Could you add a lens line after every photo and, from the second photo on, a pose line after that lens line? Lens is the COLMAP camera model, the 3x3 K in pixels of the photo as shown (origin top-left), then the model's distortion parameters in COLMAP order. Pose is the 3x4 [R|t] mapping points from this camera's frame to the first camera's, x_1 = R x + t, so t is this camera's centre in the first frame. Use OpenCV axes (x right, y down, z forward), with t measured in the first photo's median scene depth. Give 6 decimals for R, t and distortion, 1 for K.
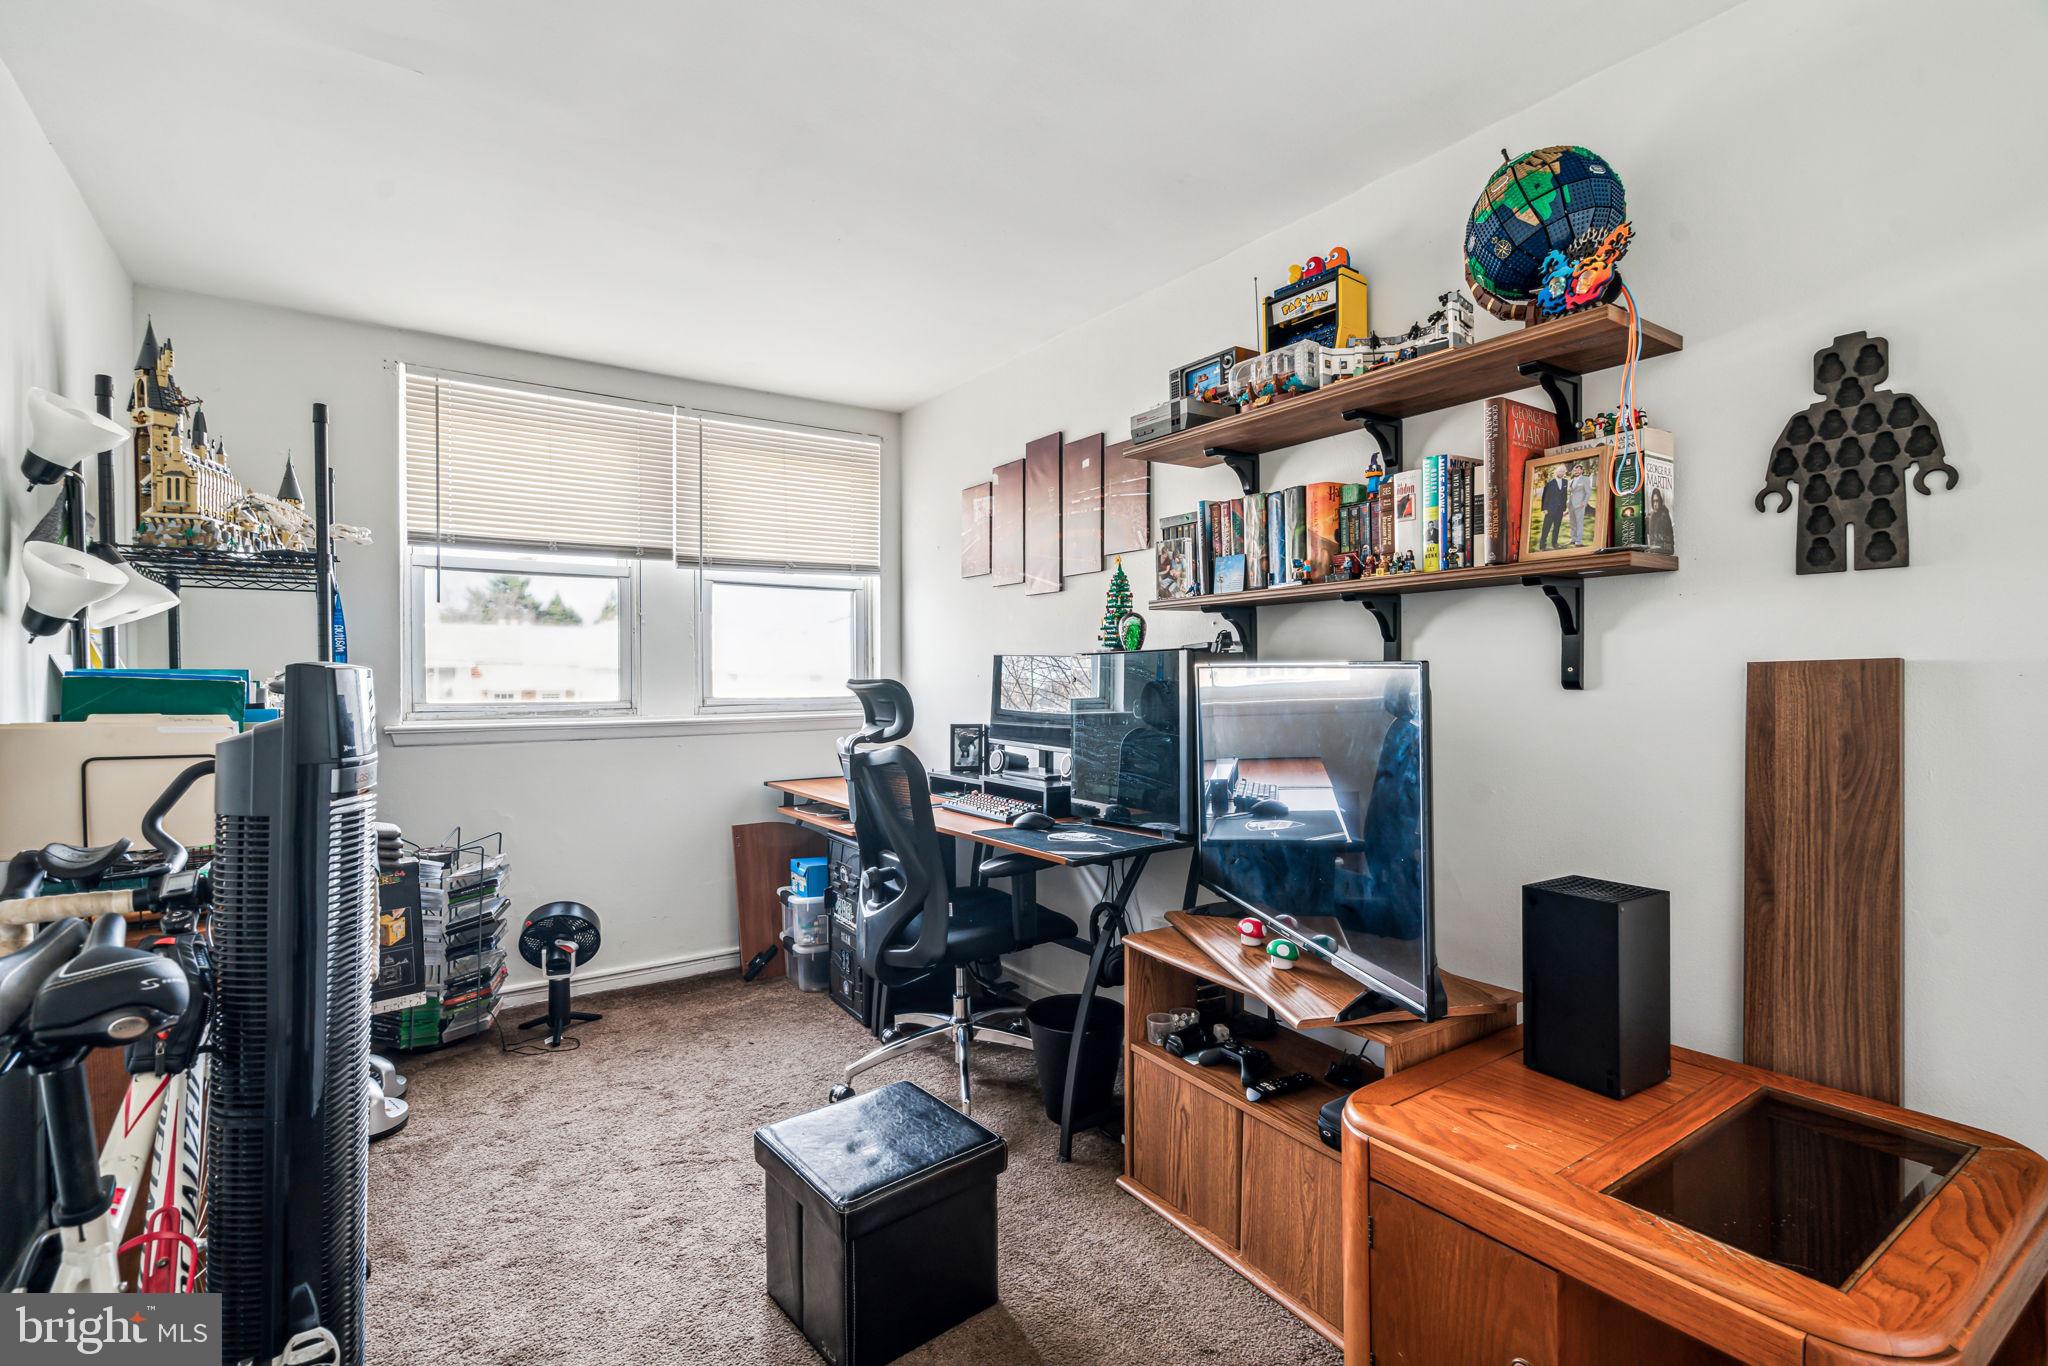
lens RADIAL K [[950.1, 0, 1018.3], [0, 950.1, 672.1], [0, 0, 1]] dist [0.000064, 0.000418]
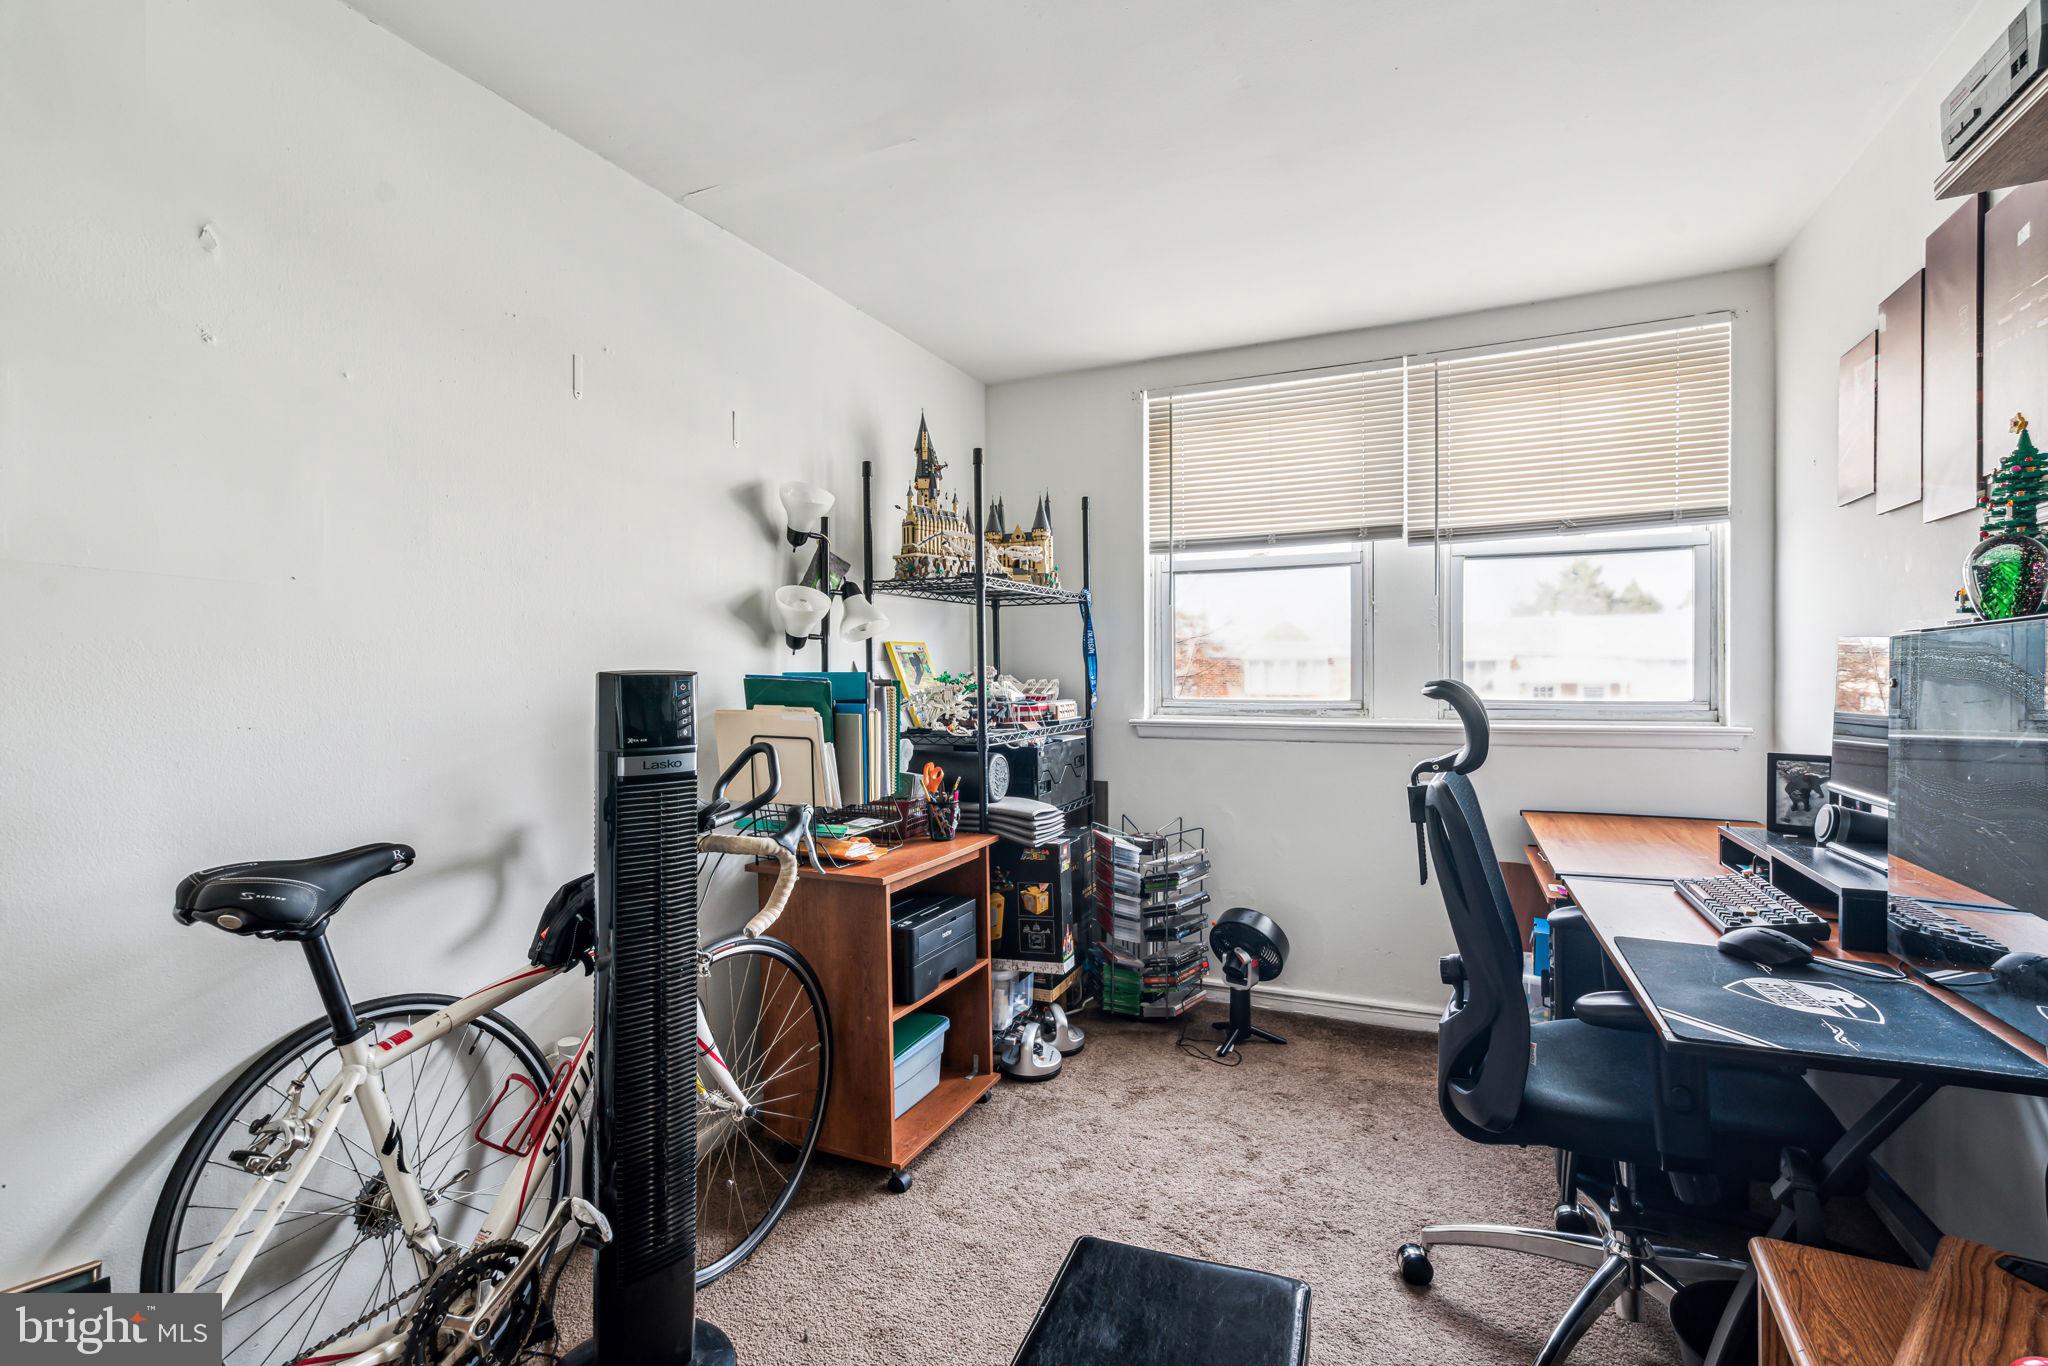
lens RADIAL K [[950.1, 0, 1018.3], [0, 950.1, 672.1], [0, 0, 1]] dist [0.000064, 0.000418]
pose [[0.508740, -0.001932, -0.860918, 0.201109], [0.009230, 0.999952, 0.003210, -0.002885], [0.860871, -0.009580, 0.508734, 0.273466]]
